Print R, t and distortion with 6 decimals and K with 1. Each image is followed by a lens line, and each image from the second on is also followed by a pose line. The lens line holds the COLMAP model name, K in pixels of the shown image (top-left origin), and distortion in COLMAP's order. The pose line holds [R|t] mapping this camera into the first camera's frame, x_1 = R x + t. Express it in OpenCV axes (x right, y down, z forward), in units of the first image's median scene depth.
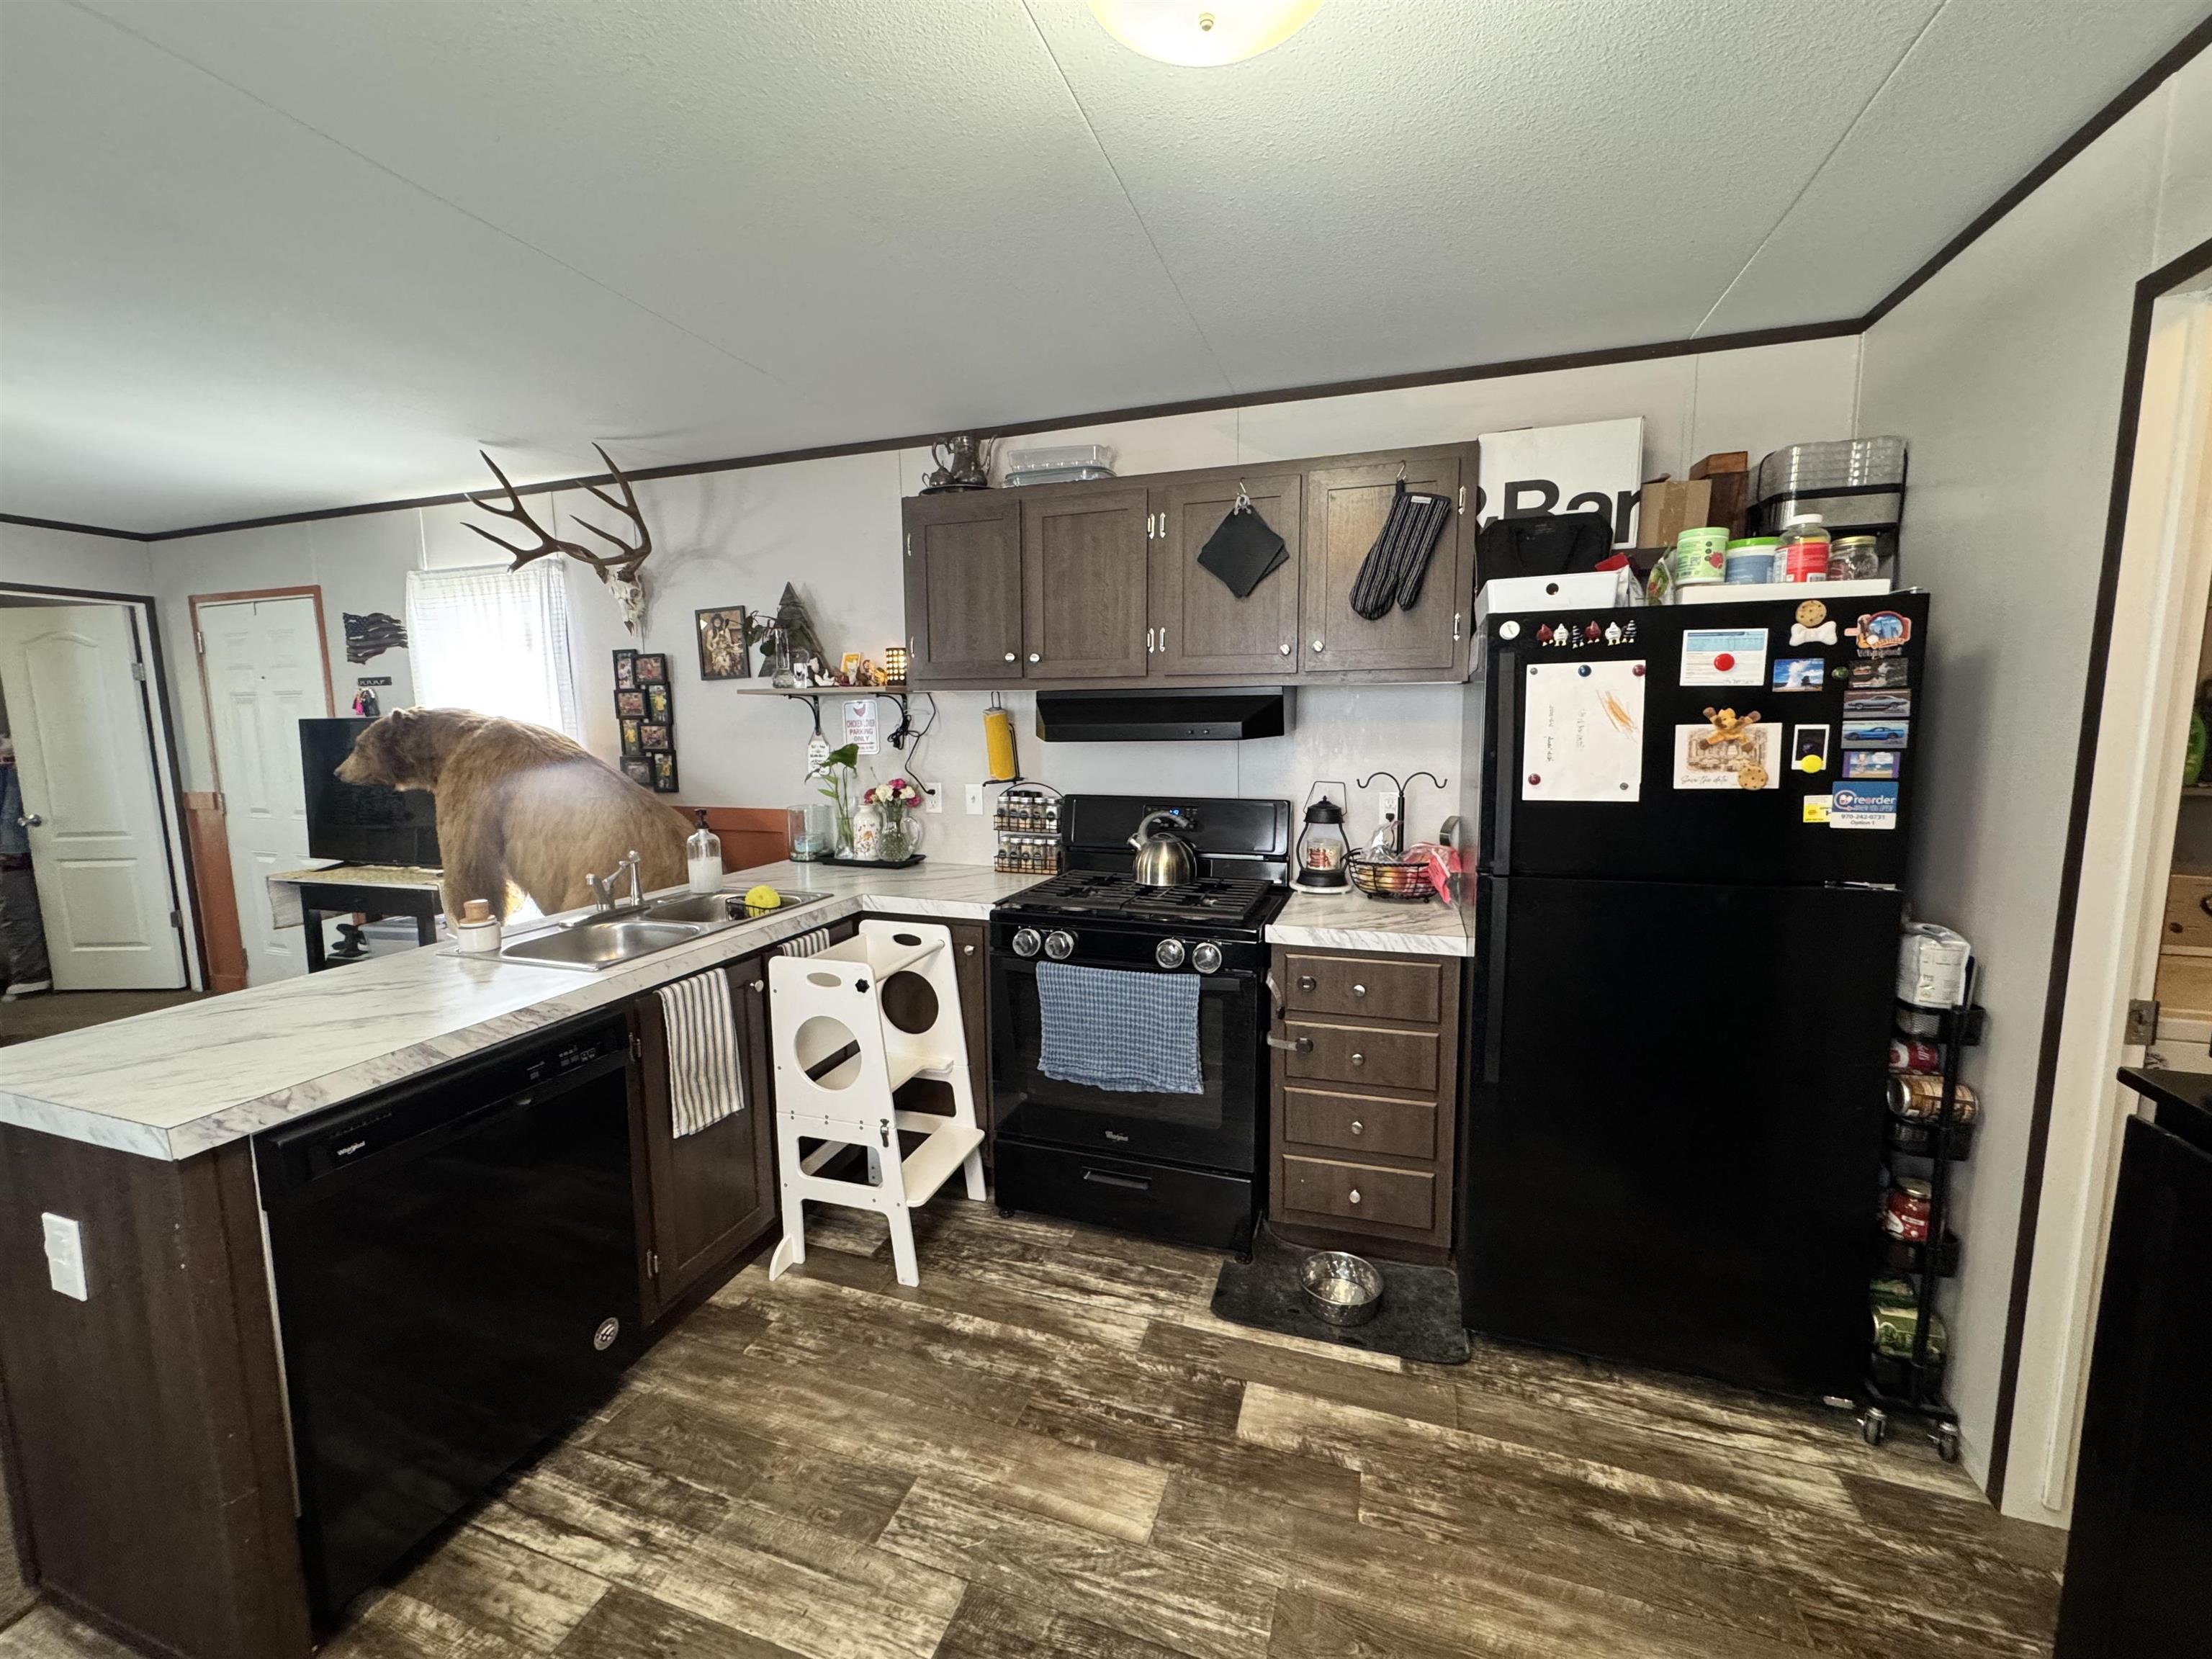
lens RADIAL K [[887.3, 0, 1112.6], [0, 887.3, 825.1], [0, 0, 1]] dist [-0.002892, 0.000293]
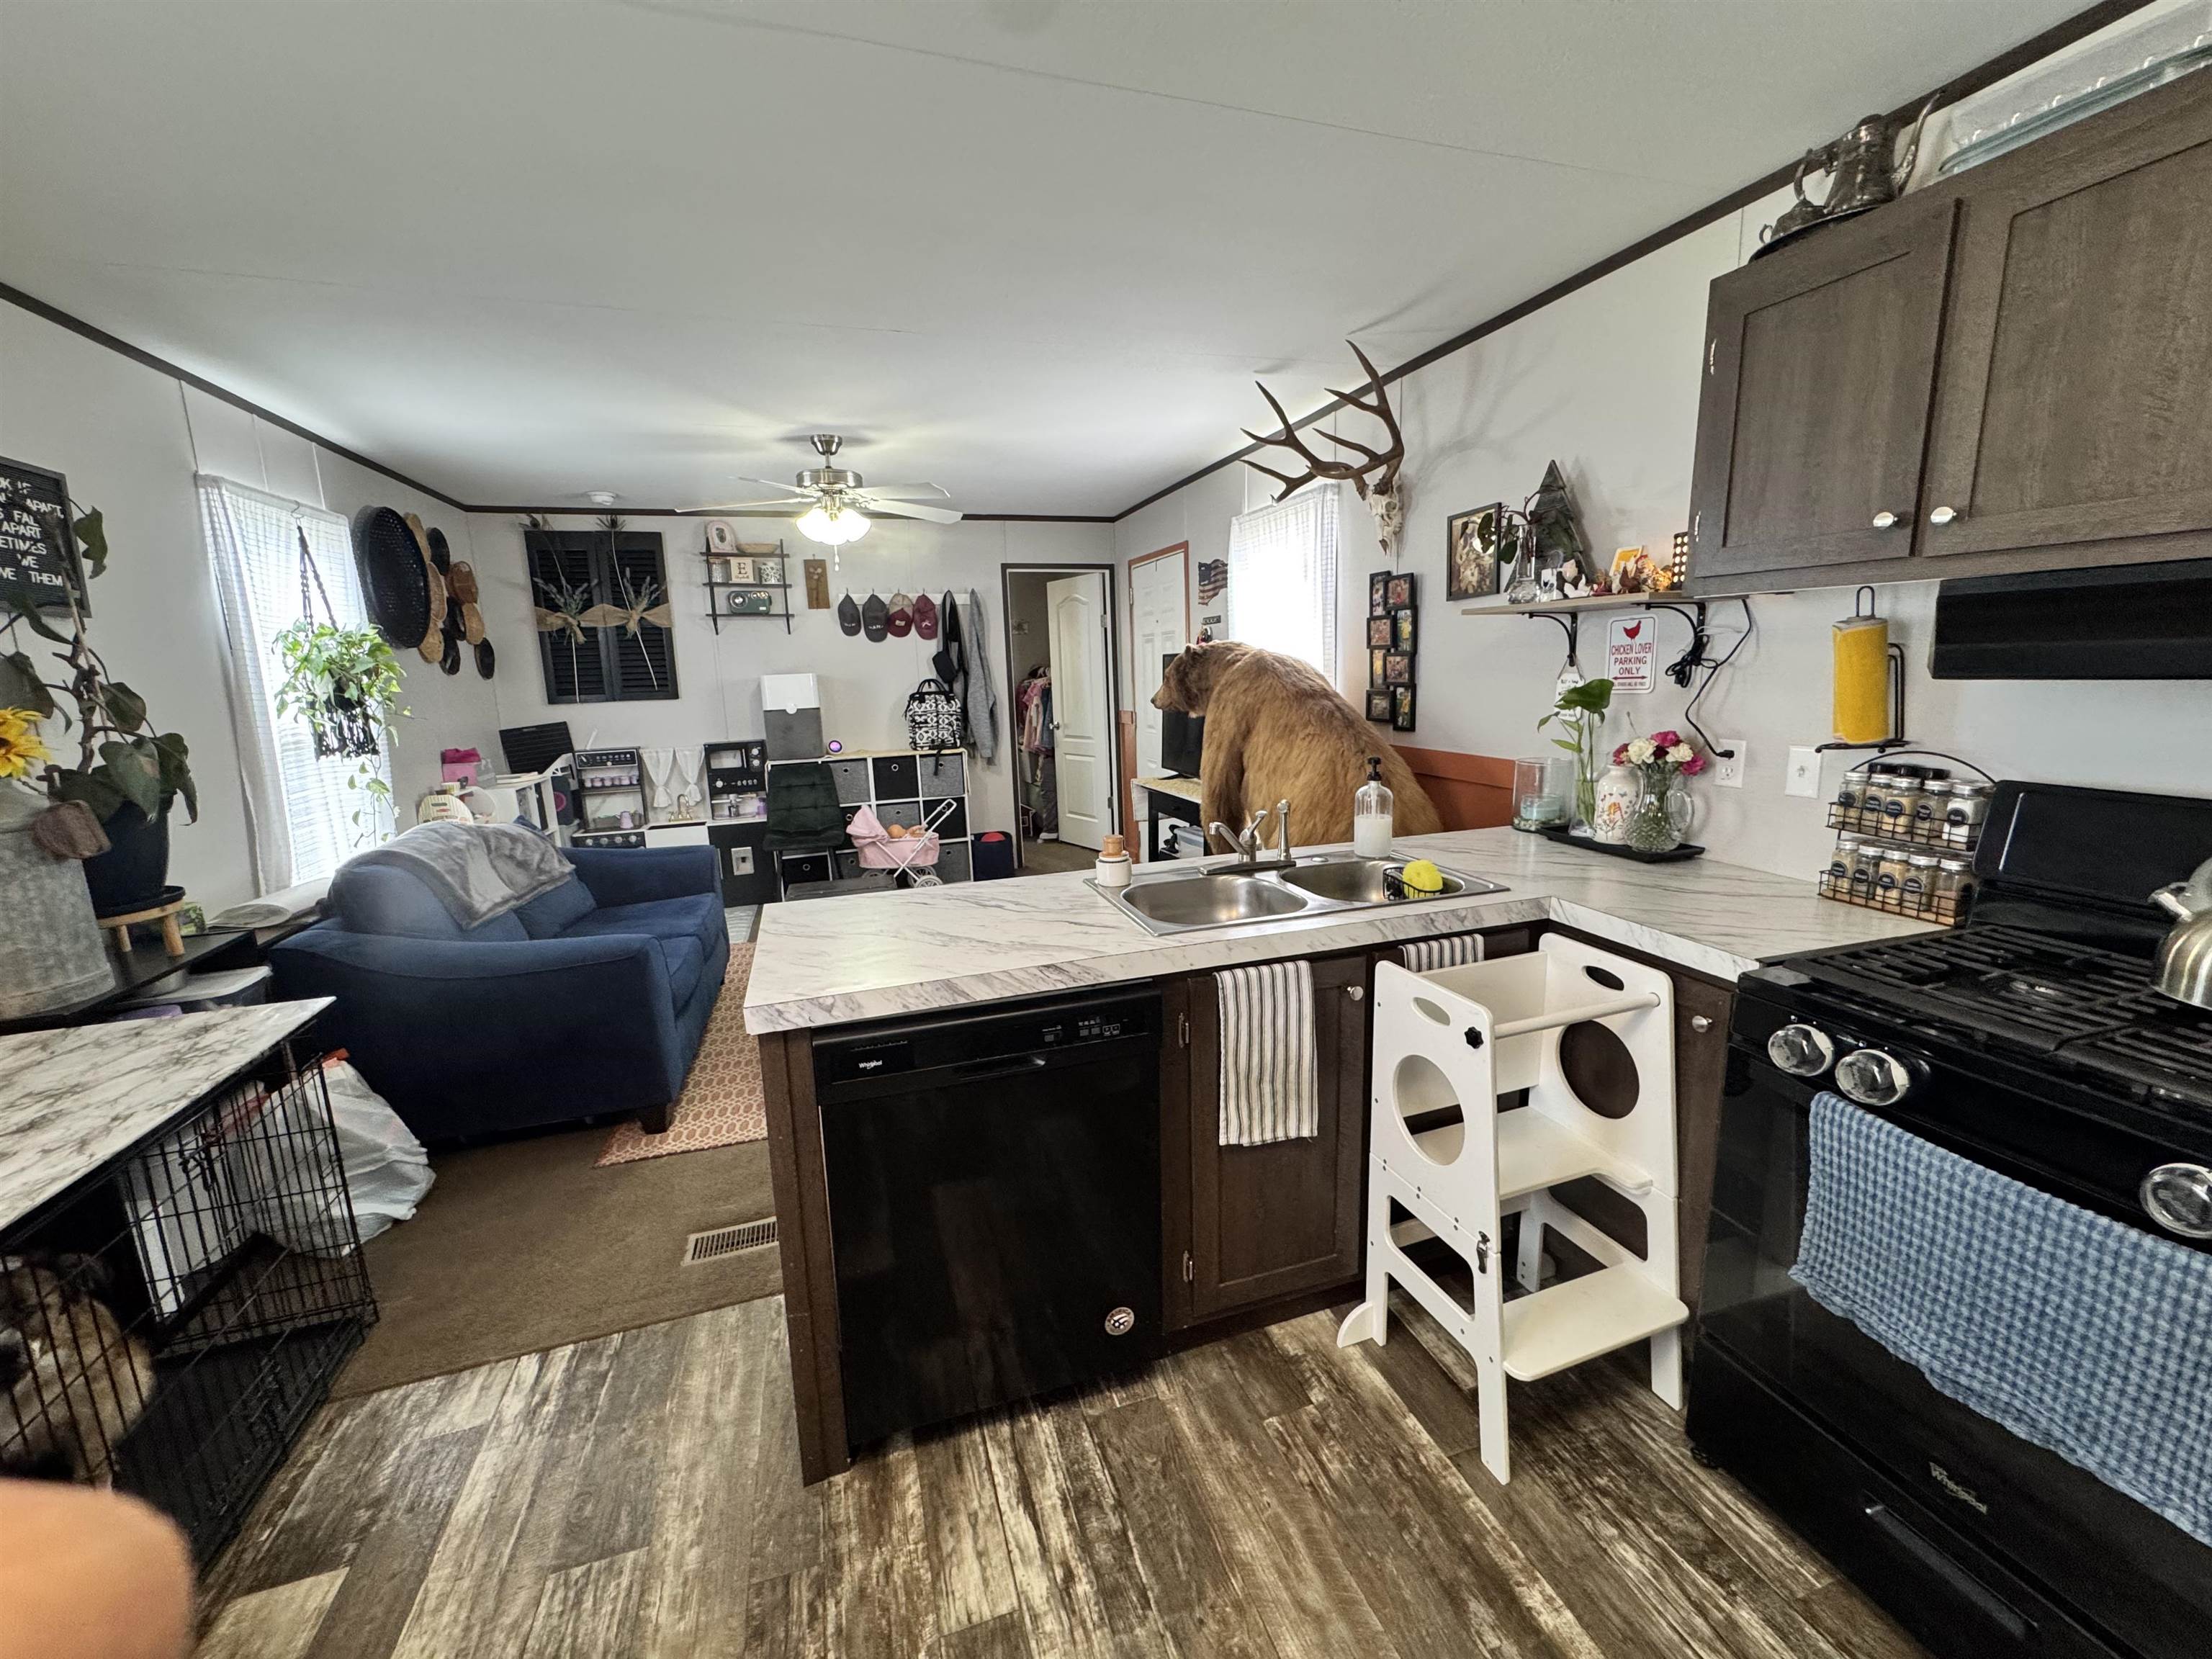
lens RADIAL K [[887.3, 0, 1101.3], [0, 887.3, 824.1], [0, 0, 1]] dist [-0.002892, 0.000293]
pose [[0.588822, 0.136946, -0.796577, 0.068389], [-0.073929, 0.990536, 0.115644, -0.038597], [0.804875, -0.009204, 0.593373, 0.343166]]
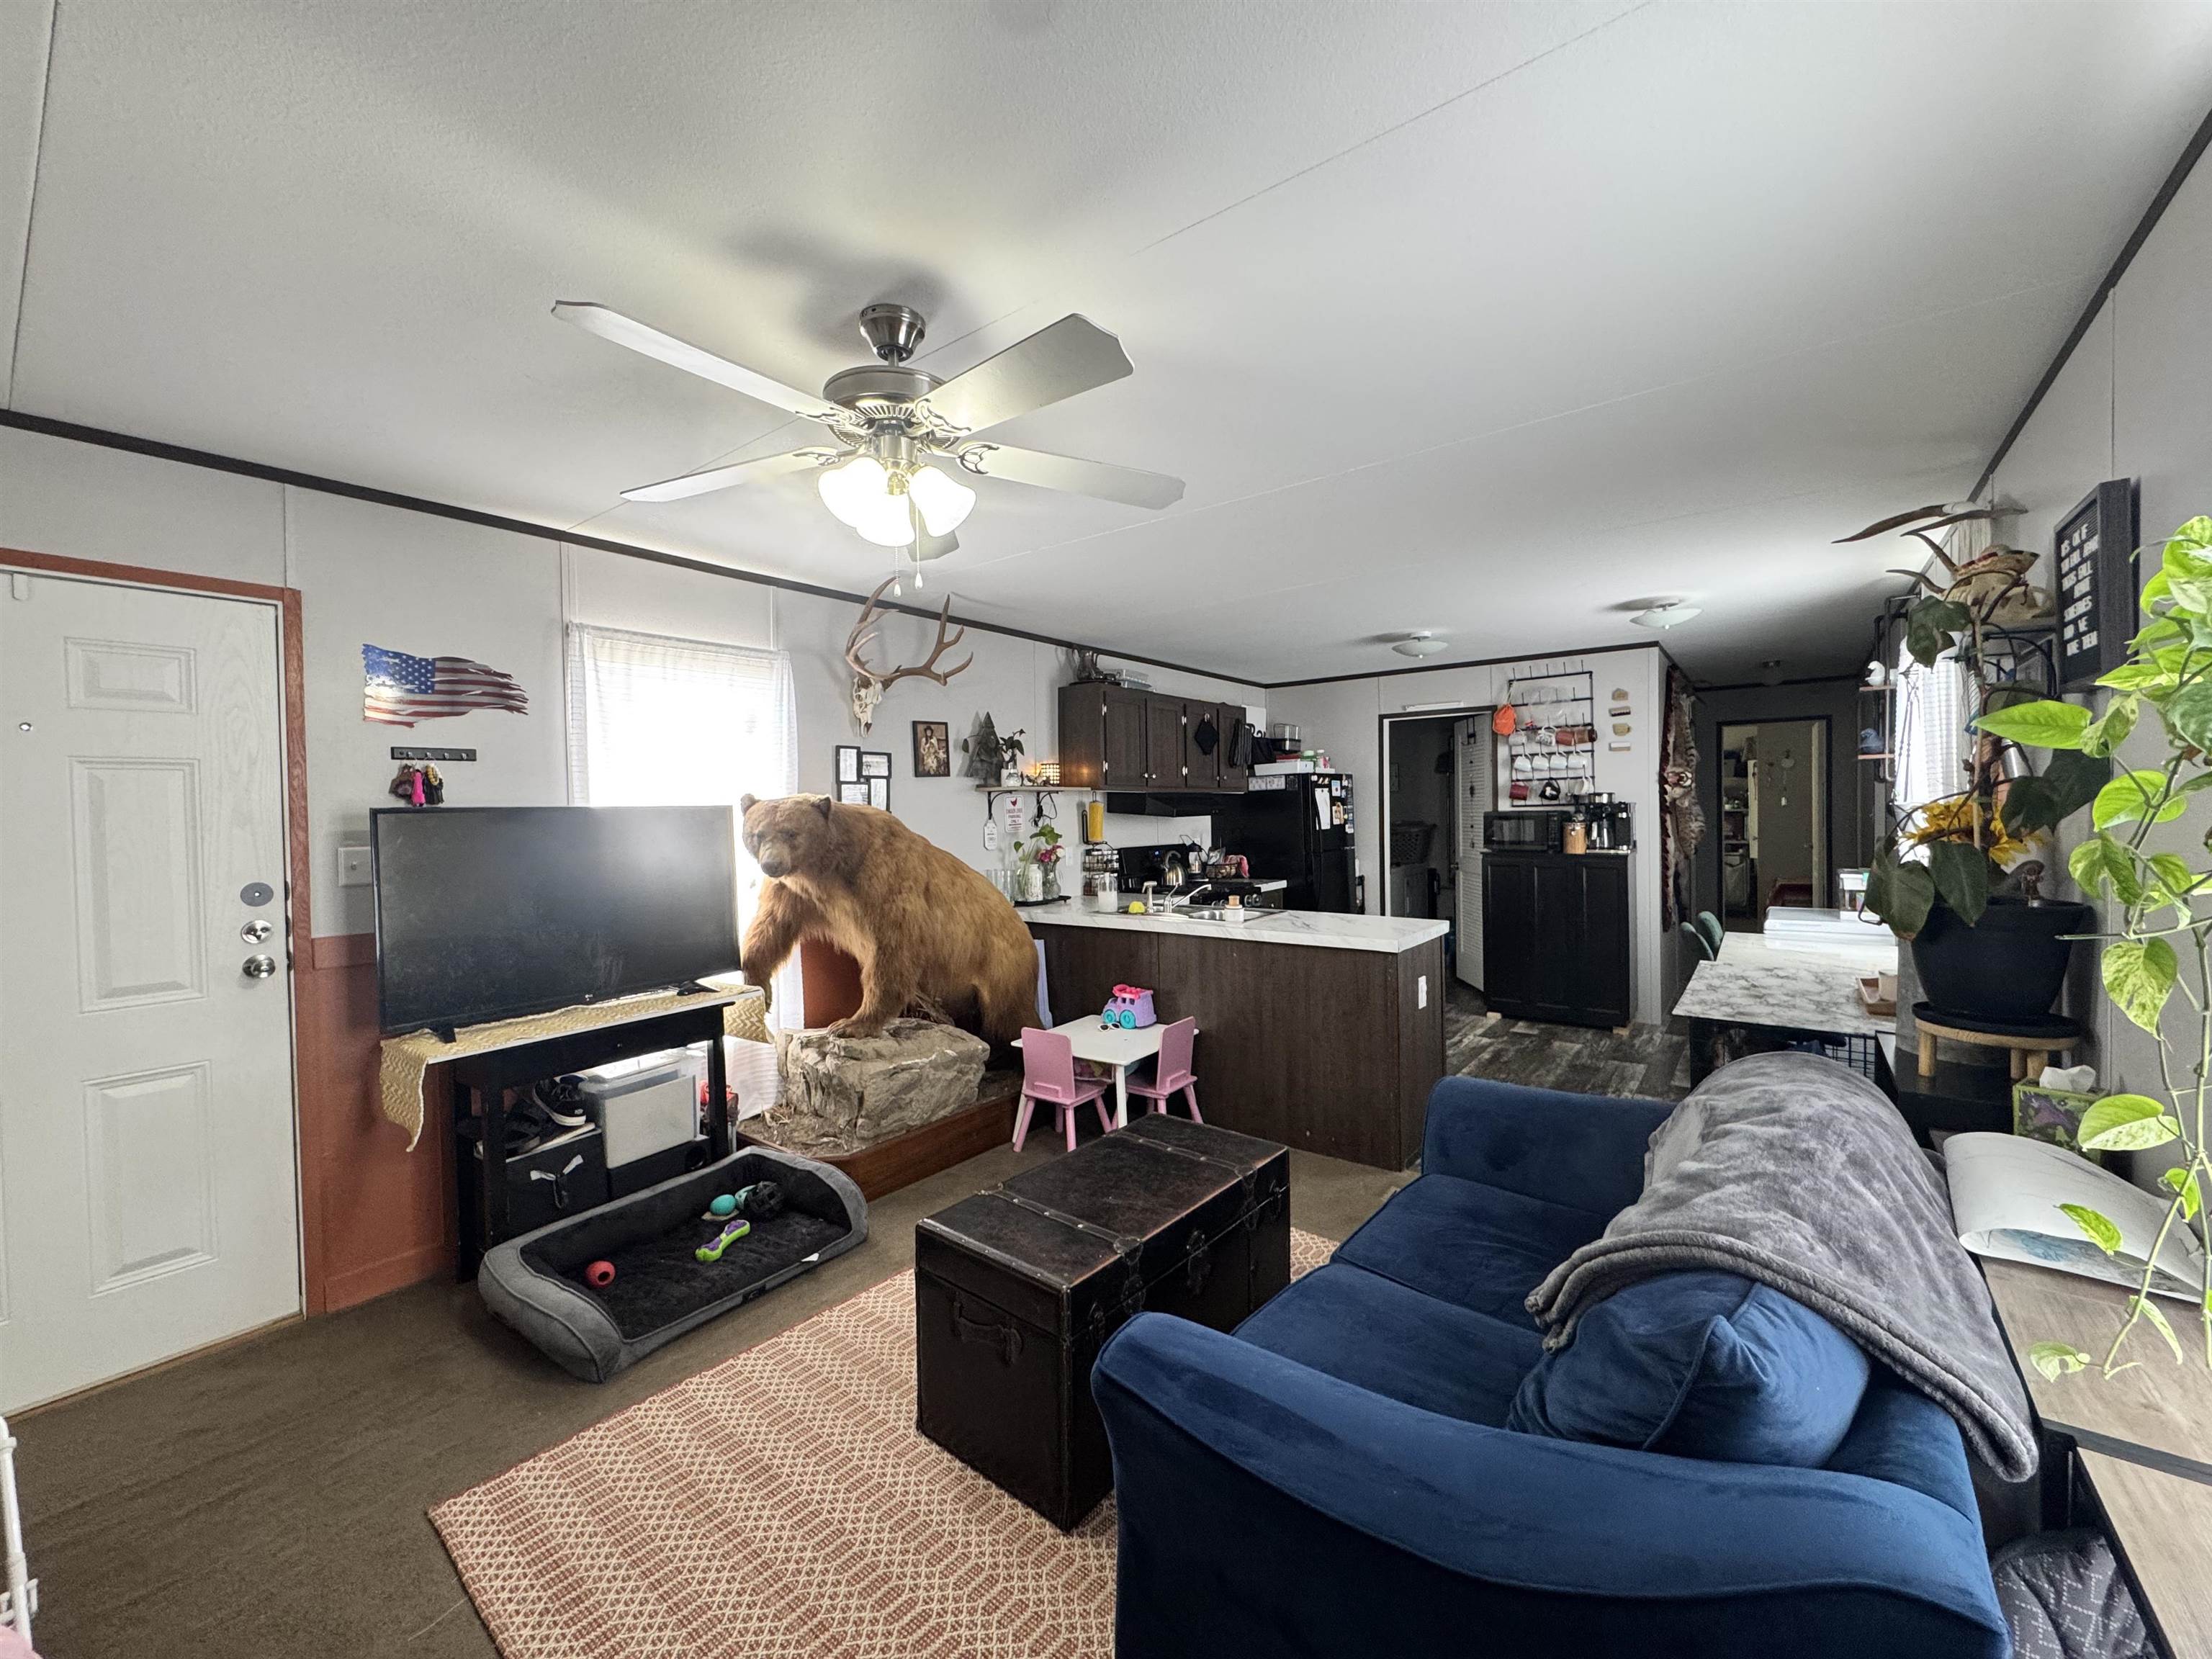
lens RADIAL K [[887.3, 0, 1111.9], [0, 887.3, 827.6], [0, 0, 1]] dist [-0.002892, 0.000293]
pose [[0.314086, -0.016612, 0.949249, -2.307324], [0.131429, 0.990981, -0.026145, -0.038825], [-0.940253, 0.132970, 0.313437, 0.551525]]
